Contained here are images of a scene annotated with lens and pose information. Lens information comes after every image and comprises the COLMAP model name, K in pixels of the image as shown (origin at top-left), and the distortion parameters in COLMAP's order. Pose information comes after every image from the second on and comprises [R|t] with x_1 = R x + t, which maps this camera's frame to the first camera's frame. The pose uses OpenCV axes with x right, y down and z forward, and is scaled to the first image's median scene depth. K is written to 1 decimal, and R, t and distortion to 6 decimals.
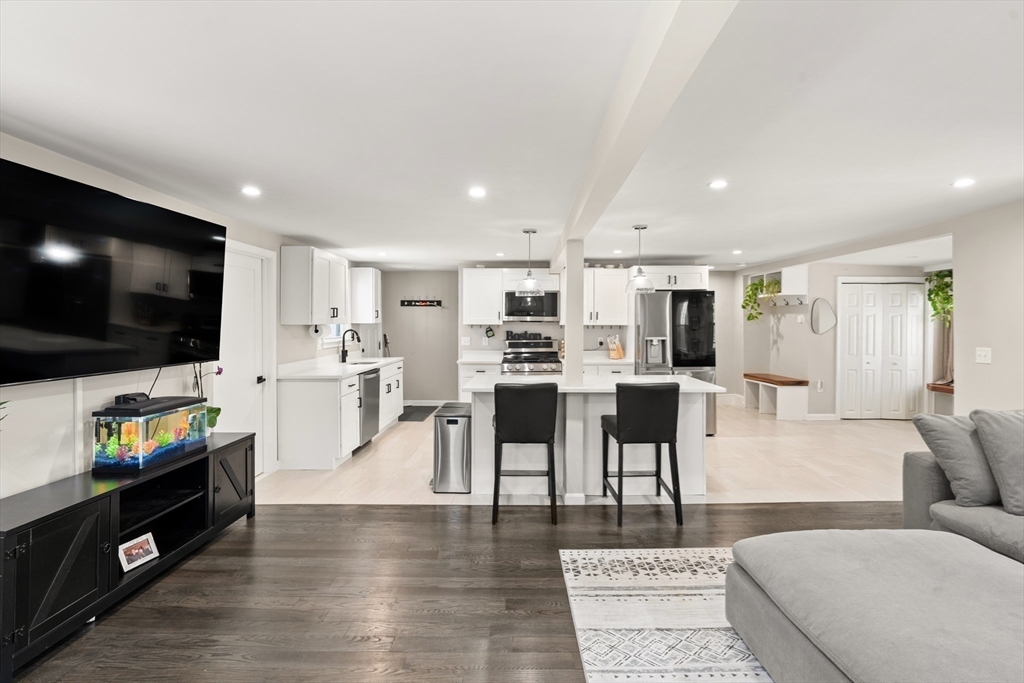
lens RADIAL K [[470.5, 0, 496.8], [0, 470.5, 318.4], [0, 0, 1]] dist [-0.012148, 0.000792]
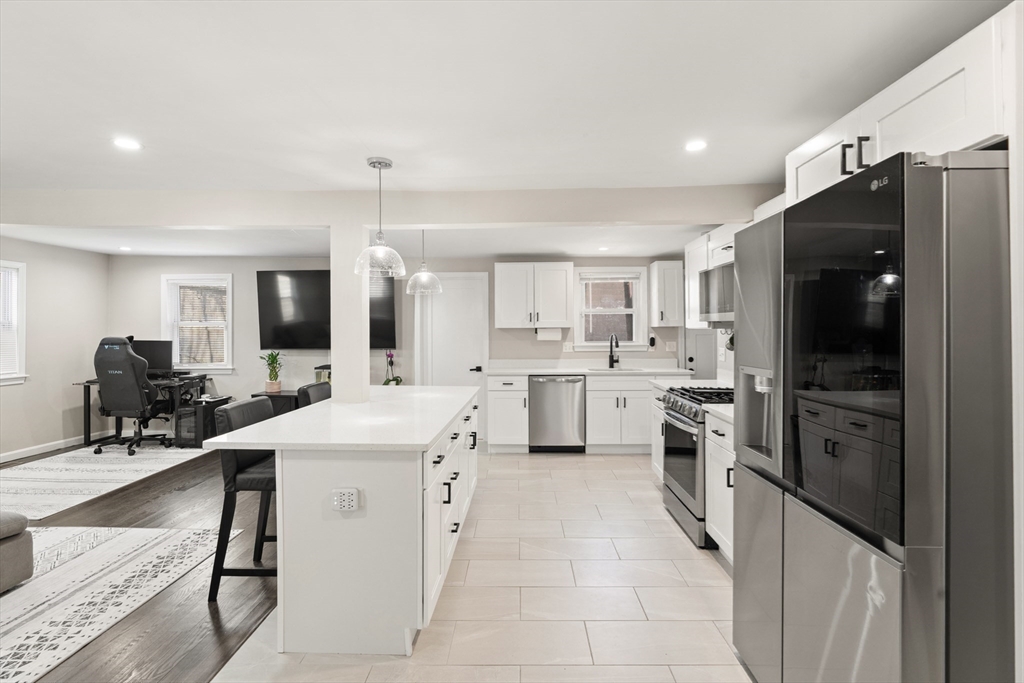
lens RADIAL K [[470.5, 0, 532.3], [0, 470.5, 333.1], [0, 0, 1]] dist [-0.012148, 0.000792]
pose [[0.040763, 0.005552, -0.999153, 1.236950], [0.014613, 0.999874, 0.006152, 0.034999], [0.999062, -0.014851, 0.040676, 1.613379]]
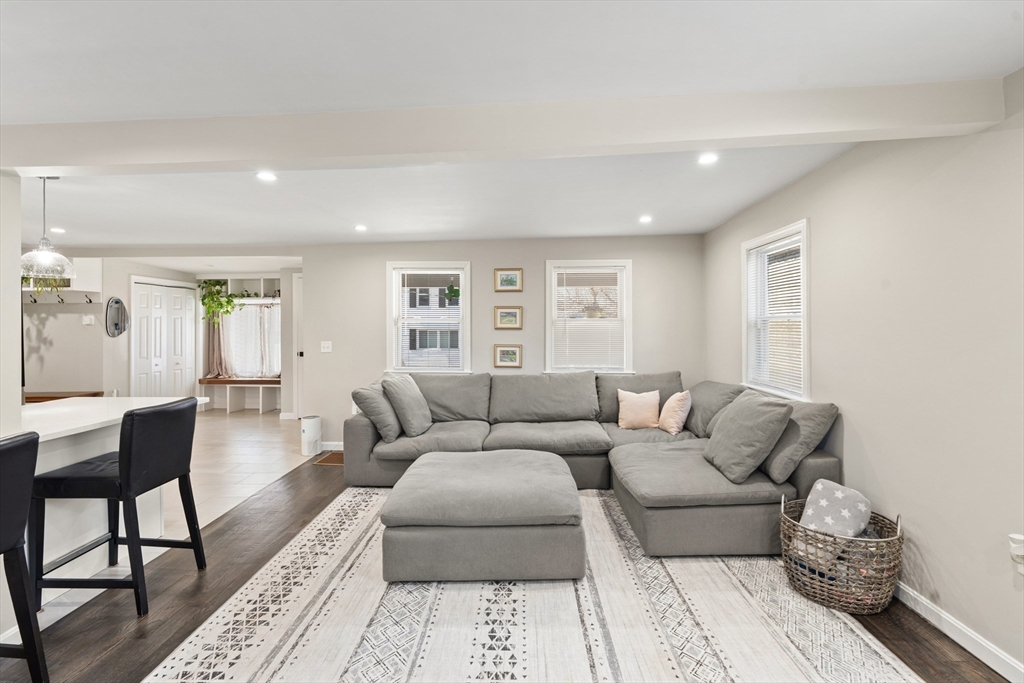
lens RADIAL K [[470.5, 0, 534.7], [0, 470.5, 326.6], [0, 0, 1]] dist [-0.012148, 0.000792]
pose [[-0.021997, -0.003776, 0.999751, -0.481084], [-0.006558, 0.999972, 0.003633, 0.010044], [-0.999737, -0.006476, -0.022021, 0.482276]]
